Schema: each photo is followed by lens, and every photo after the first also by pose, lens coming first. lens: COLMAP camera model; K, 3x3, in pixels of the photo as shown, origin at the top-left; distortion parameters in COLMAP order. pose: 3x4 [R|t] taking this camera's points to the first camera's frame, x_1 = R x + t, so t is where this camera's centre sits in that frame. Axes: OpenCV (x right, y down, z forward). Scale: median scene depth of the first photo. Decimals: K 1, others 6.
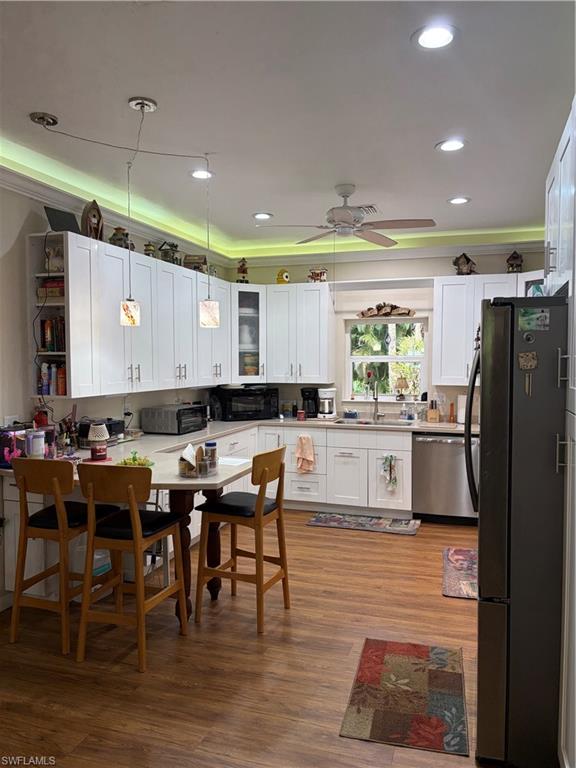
lens RADIAL K [[578.2, 0, 290.1], [0, 578.2, 395.0], [0, 0, 1]] dist [0.061539, -0.076153]
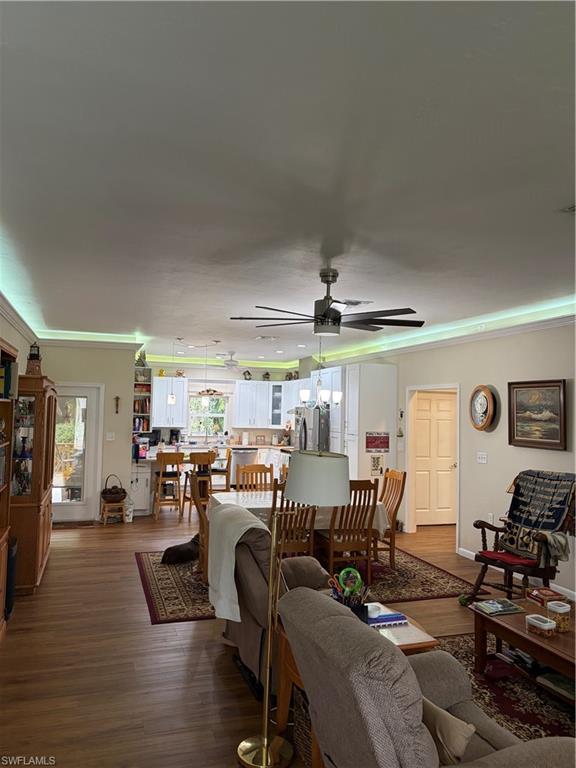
lens RADIAL K [[578.2, 0, 290.1], [0, 578.2, 395.0], [0, 0, 1]] dist [0.061539, -0.076153]
pose [[0.800715, 0.033964, 0.598082, -0.884058], [0.014159, 0.997040, -0.075576, 0.027320], [-0.598879, 0.068983, 0.797863, -0.873550]]
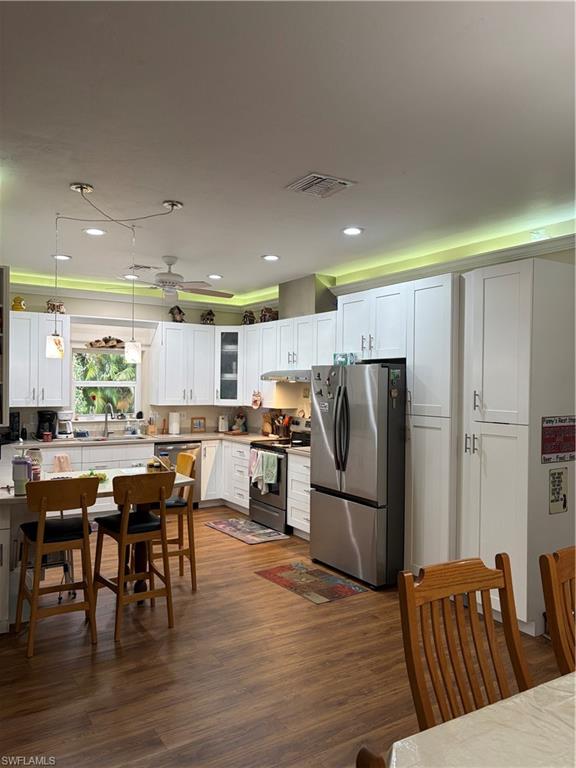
lens RADIAL K [[578.2, 0, 290.1], [0, 578.2, 395.0], [0, 0, 1]] dist [0.061539, -0.076153]
pose [[0.629765, -0.008979, 0.776734, -0.541105], [0.032935, 0.999343, -0.015151, -0.010814], [-0.776087, 0.035123, 0.629647, -0.025777]]
